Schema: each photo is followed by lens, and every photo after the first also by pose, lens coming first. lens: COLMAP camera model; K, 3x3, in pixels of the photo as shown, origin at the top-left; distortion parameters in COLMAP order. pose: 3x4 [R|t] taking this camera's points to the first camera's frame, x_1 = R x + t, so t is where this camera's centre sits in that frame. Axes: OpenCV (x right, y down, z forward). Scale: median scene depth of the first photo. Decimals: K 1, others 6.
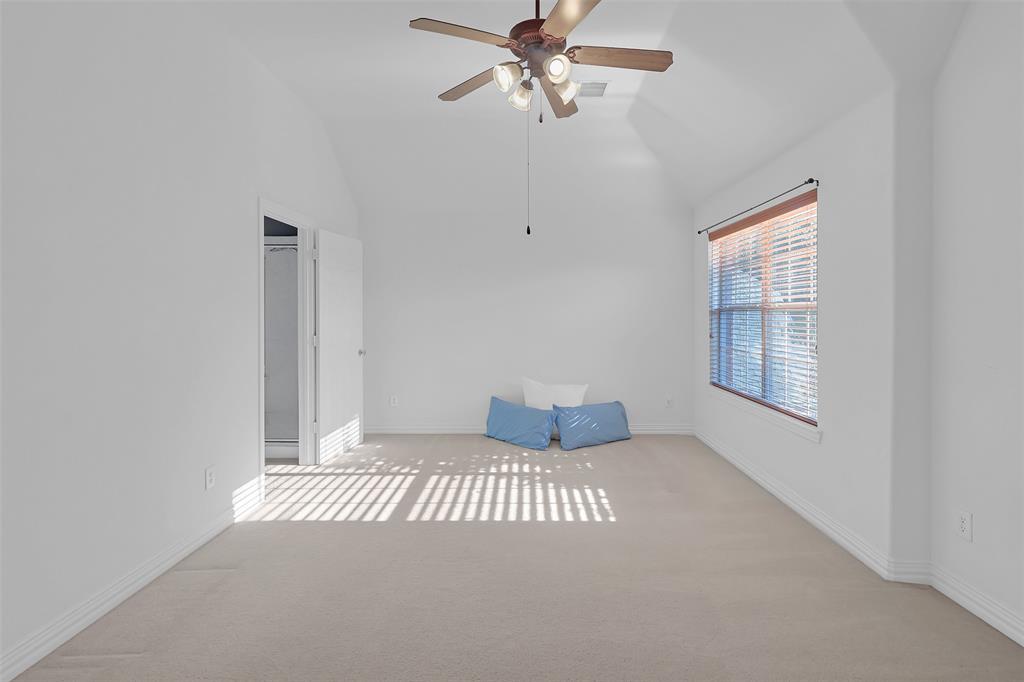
lens RADIAL K [[471.2, 0, 515.6], [0, 471.2, 322.8], [0, 0, 1]] dist [-0.006413, -0.000305]
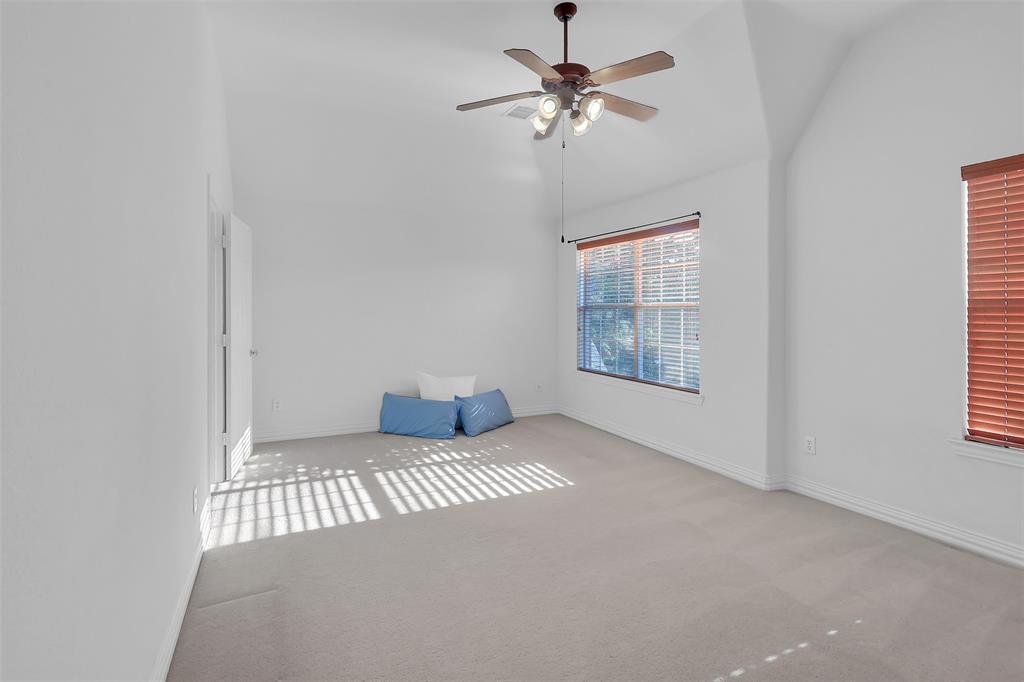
lens RADIAL K [[459.4, 0, 512.7], [0, 459.4, 318.4], [0, 0, 1]] dist [-0.008570, -0.000181]
pose [[0.913471, -0.004599, 0.406879, -0.326542], [0.005108, 0.999987, -0.000164, 0.000720], [-0.406873, 0.002228, 0.913482, 0.000864]]
